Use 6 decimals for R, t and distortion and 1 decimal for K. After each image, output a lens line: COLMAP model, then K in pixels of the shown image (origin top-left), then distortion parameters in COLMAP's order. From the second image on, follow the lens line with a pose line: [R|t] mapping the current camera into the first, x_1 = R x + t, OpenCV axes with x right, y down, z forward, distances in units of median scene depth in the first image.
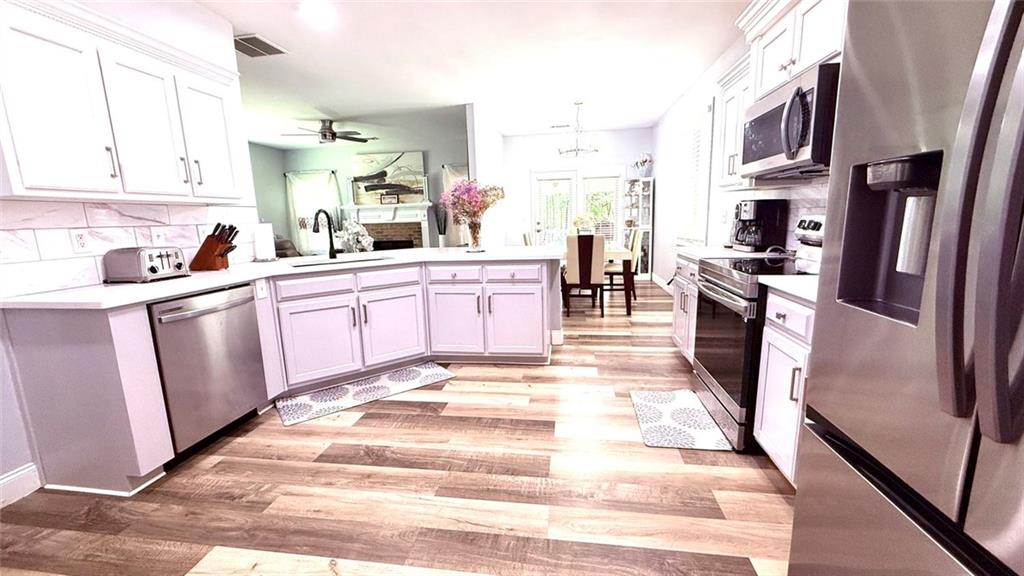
lens RADIAL K [[404.7, 0, 508.9], [0, 404.7, 289.4], [0, 0, 1]] dist [0.001895, -0.000652]
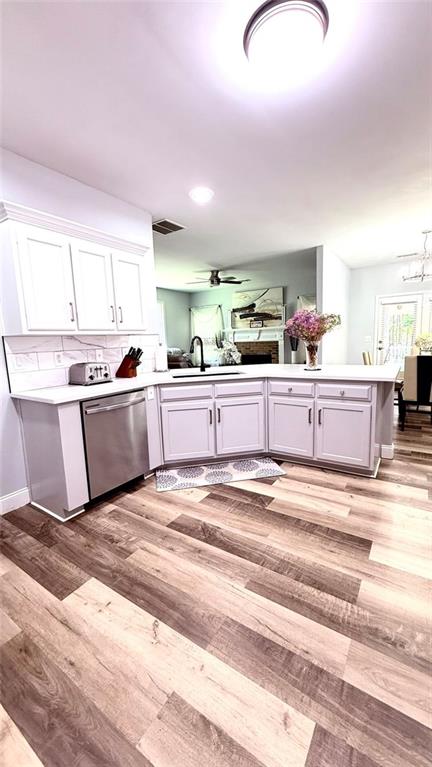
lens RADIAL K [[303.2, 0, 216.6], [0, 303.2, 381.9], [0, 0, 1]] dist [0.001895, -0.000652]
pose [[0.907124, 0.055673, -0.417165, 0.054371], [-0.064610, 0.997884, -0.007321, -0.049760], [0.415874, 0.033594, 0.908801, 0.116832]]
